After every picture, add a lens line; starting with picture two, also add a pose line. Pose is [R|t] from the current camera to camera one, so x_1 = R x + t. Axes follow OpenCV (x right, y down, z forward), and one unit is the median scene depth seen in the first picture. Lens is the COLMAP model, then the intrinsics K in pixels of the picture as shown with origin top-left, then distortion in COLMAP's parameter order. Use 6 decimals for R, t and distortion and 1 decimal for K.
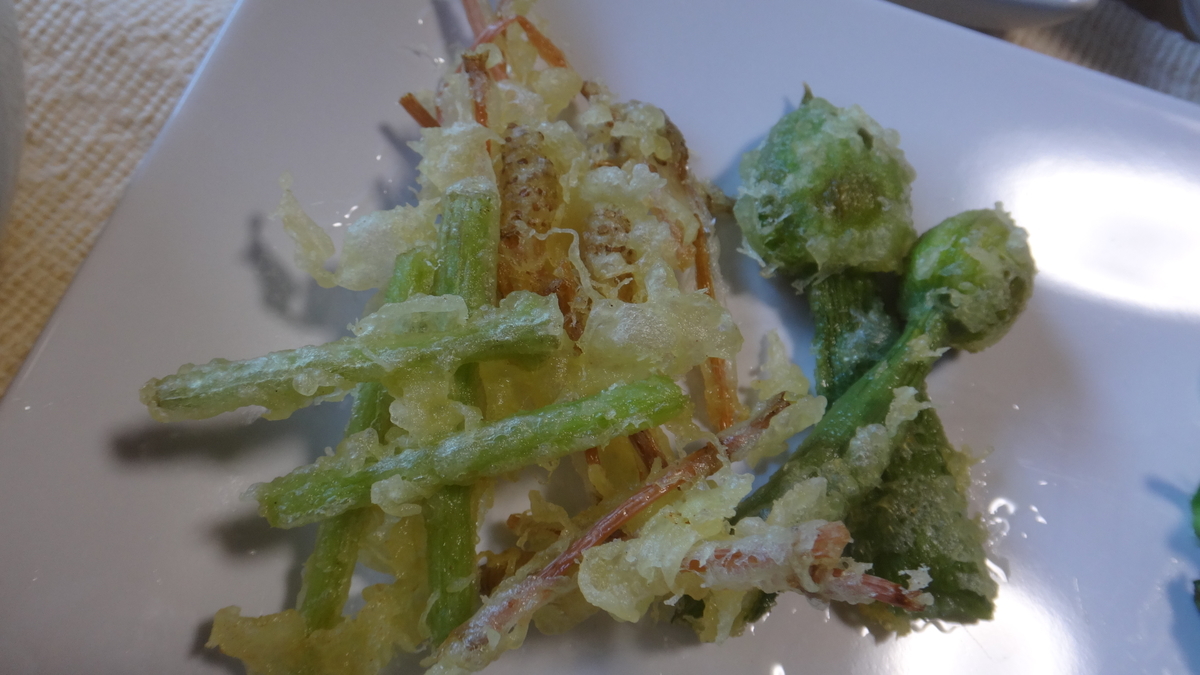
lens RADIAL K [[929.2, 0, 606.6], [0, 929.2, 343.7], [0, 0, 1]] dist [-0.041467, -0.004861]
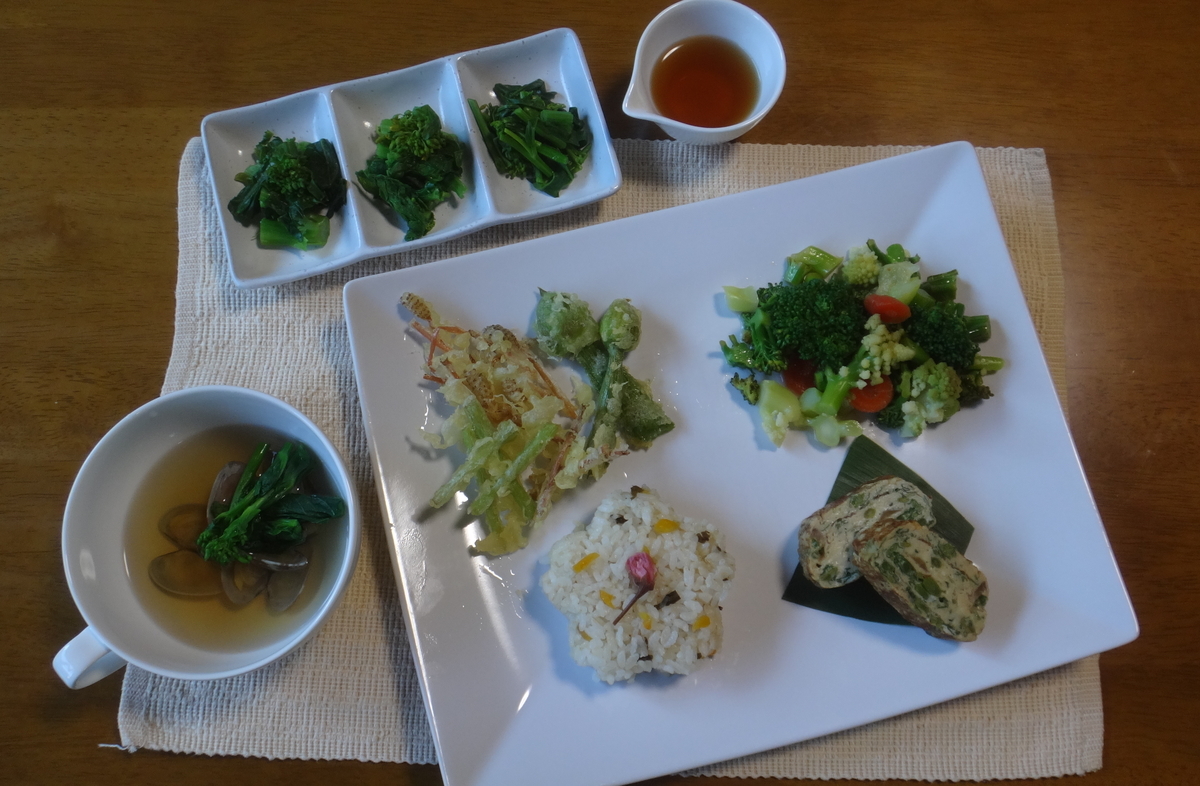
lens RADIAL K [[1224.5, 0, 591.4], [0, 1224.5, 393.4], [0, 0, 1]] dist [0.015431, 0.000000]
pose [[0.863488, -0.504346, 0.004866, 0.213706], [0.485679, 0.834054, 0.261667, -1.081486], [-0.136029, -0.223583, 0.965146, -3.130168]]
